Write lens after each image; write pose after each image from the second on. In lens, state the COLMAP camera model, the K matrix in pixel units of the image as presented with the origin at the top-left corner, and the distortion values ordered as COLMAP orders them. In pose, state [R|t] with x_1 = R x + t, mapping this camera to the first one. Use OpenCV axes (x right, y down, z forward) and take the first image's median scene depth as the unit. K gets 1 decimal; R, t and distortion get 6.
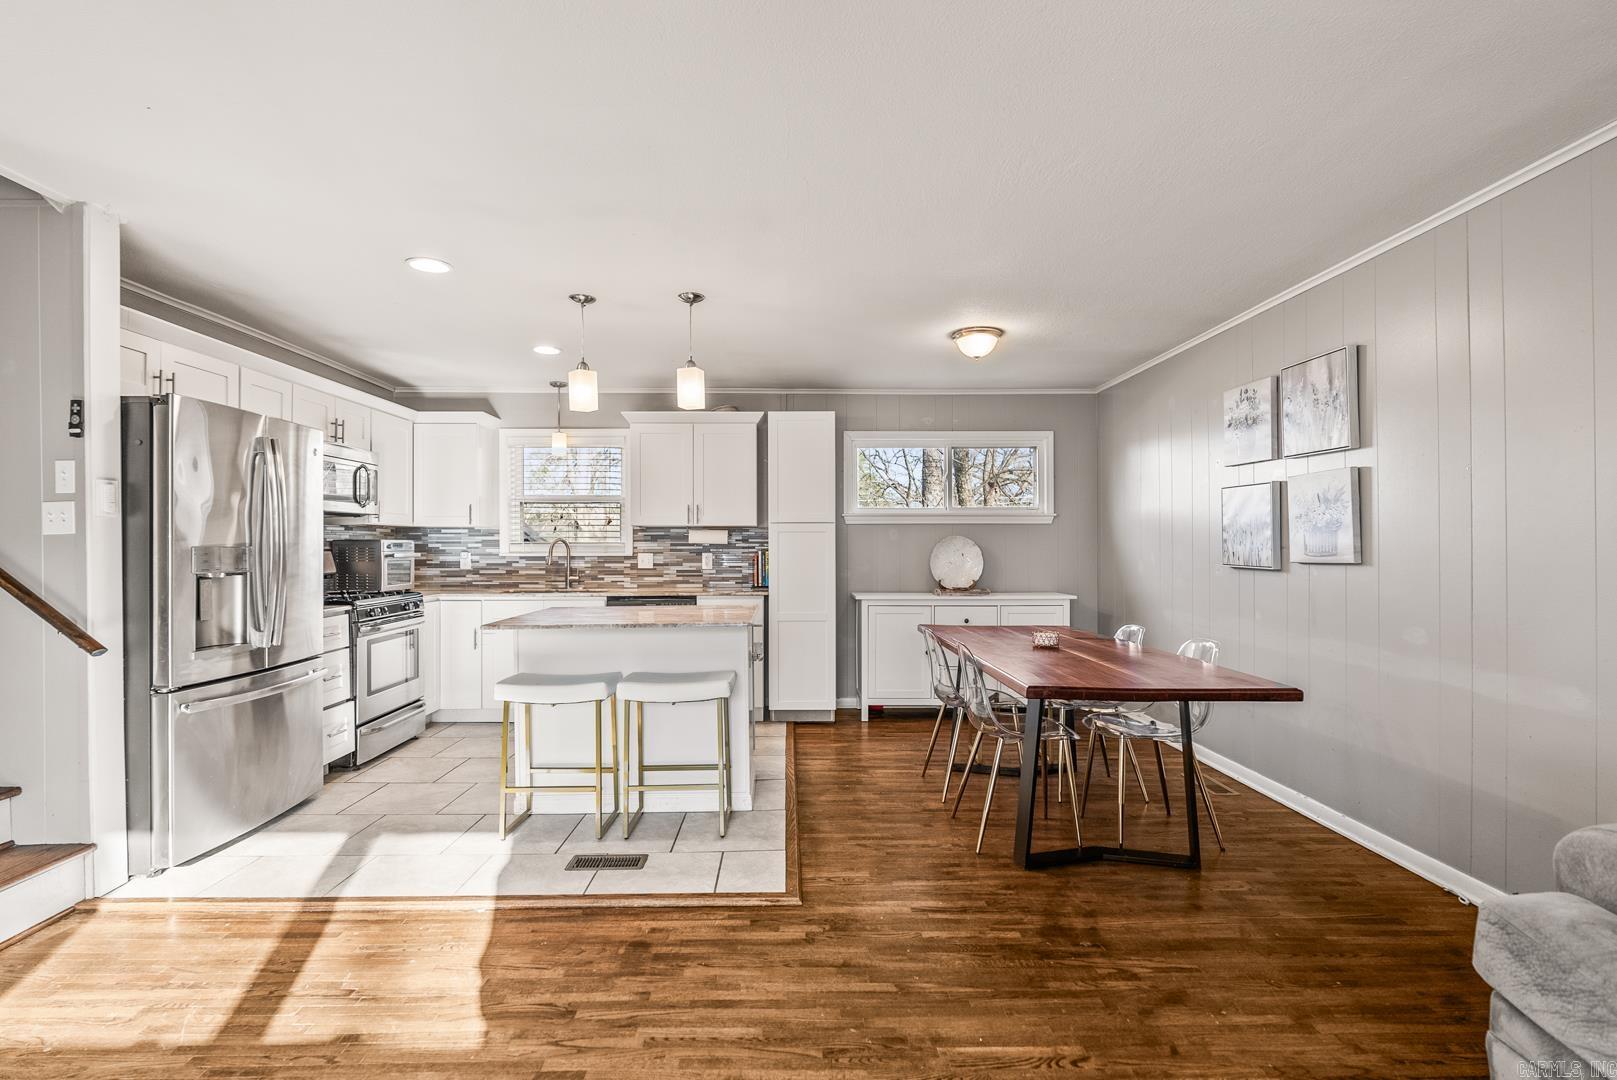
lens RADIAL K [[747.0, 0, 799.8], [0, 747.0, 547.4], [0, 0, 1]] dist [-0.009547, 0.000634]
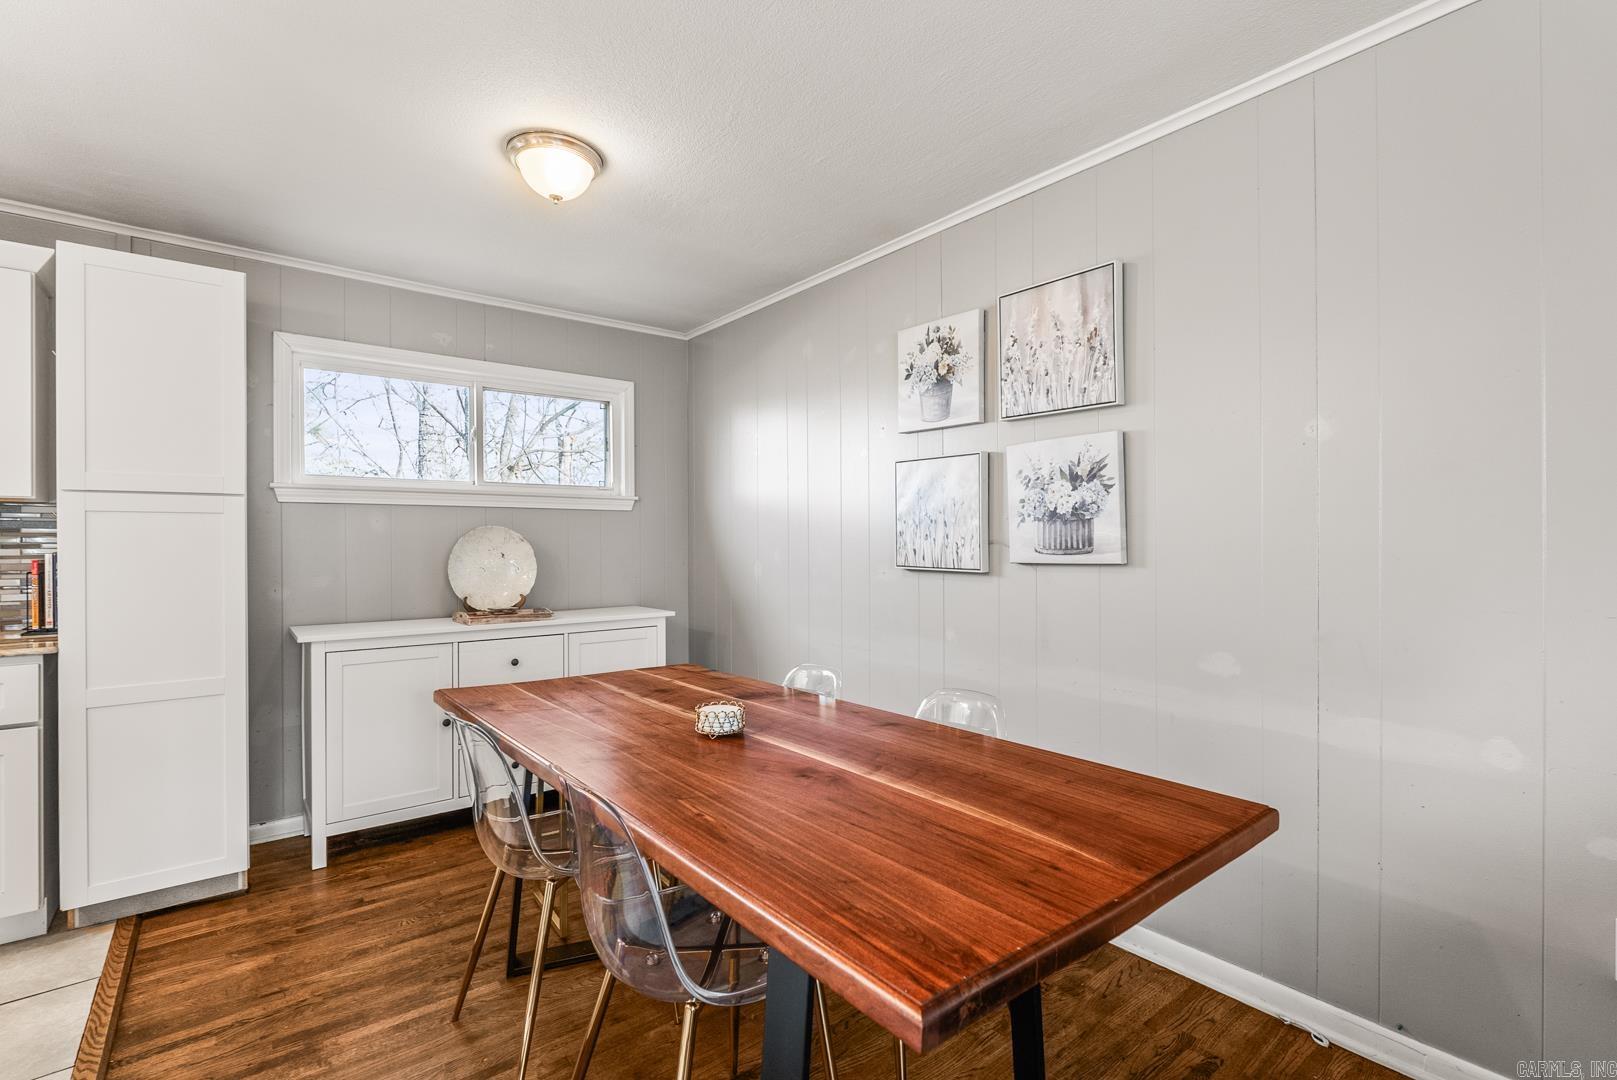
lens RADIAL K [[724.9, 0, 814.2], [0, 724.9, 542.8], [0, 0, 1]] dist [-0.010527, -0.000146]
pose [[0.782843, -0.001250, 0.622218, 0.064888], [0.002616, 0.999996, -0.001284, 0.000873], [-0.622214, 0.002633, 0.782843, 0.546962]]
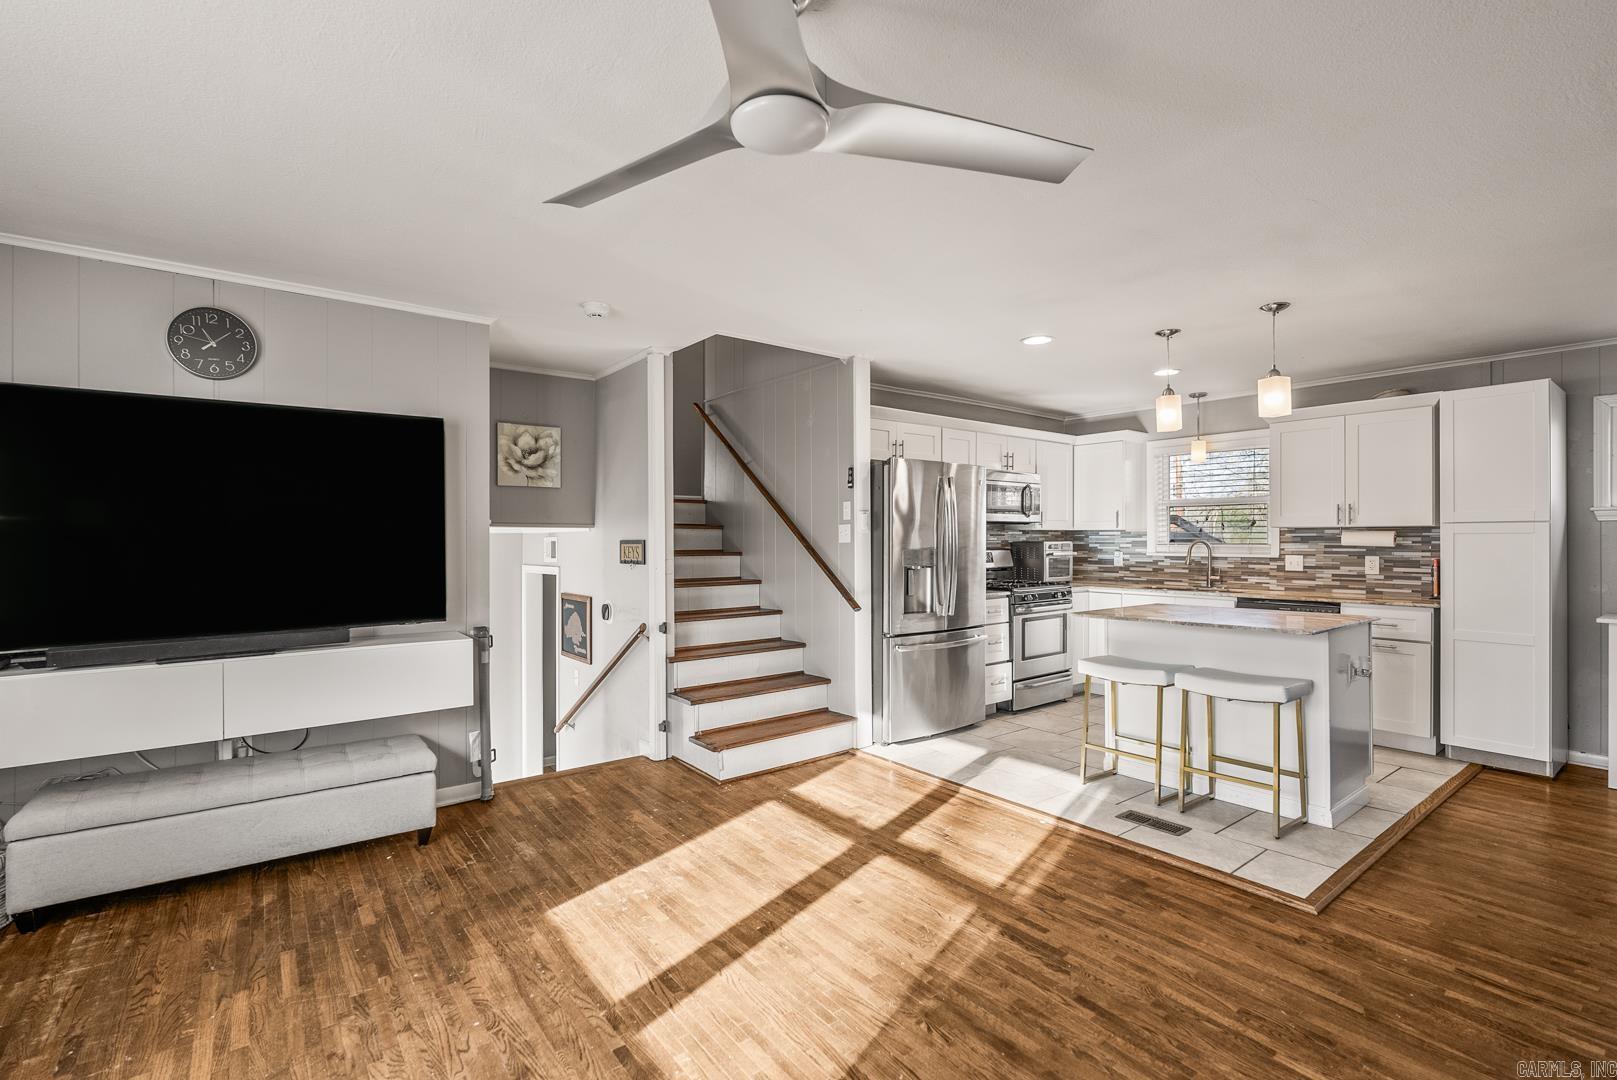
lens RADIAL K [[728.4, 0, 814.7], [0, 728.4, 537.5], [0, 0, 1]] dist [-0.004462, 0.000294]
pose [[0.605144, -0.000355, -0.796116, 0.262322], [-0.002296, 0.999995, -0.002192, -0.018393], [0.796113, 0.003155, 0.605140, -0.094245]]
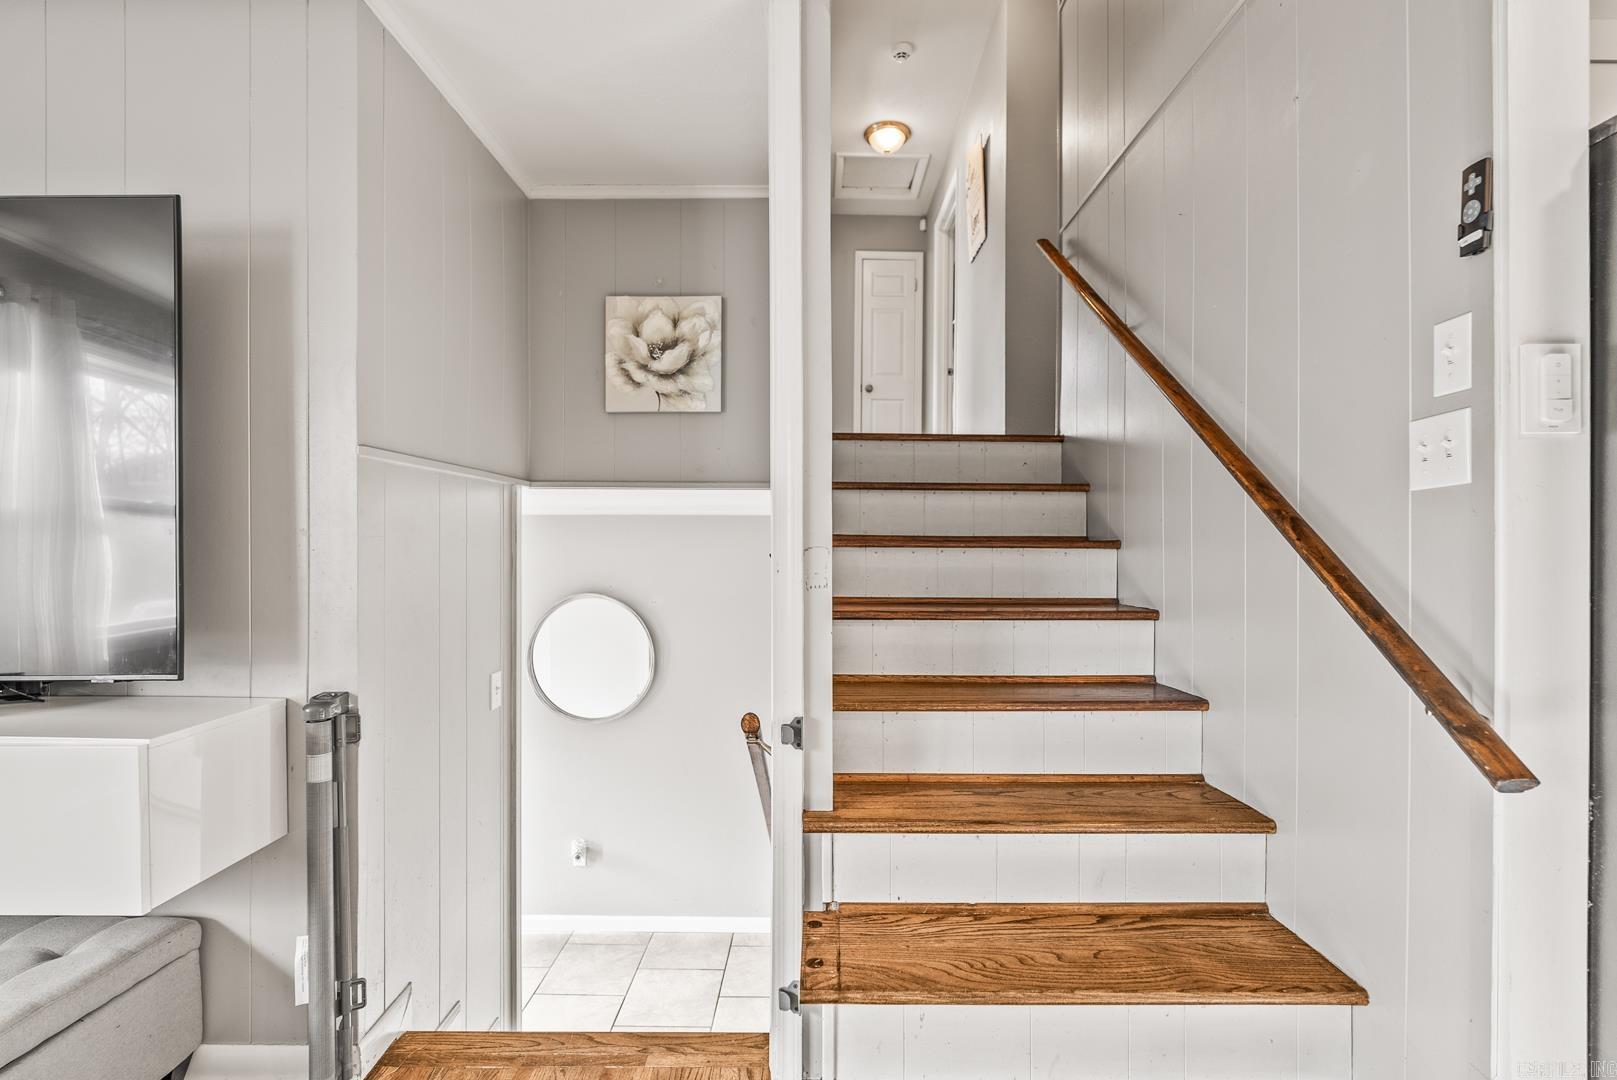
lens RADIAL K [[747.0, 0, 799.8], [0, 747.0, 547.4], [0, 0, 1]] dist [-0.009547, 0.000634]
pose [[-0.013069, 0.008352, -0.999880, -0.388489], [-0.005245, 0.999951, 0.008421, 0.011933], [0.999901, 0.005354, -0.013025, 0.440221]]
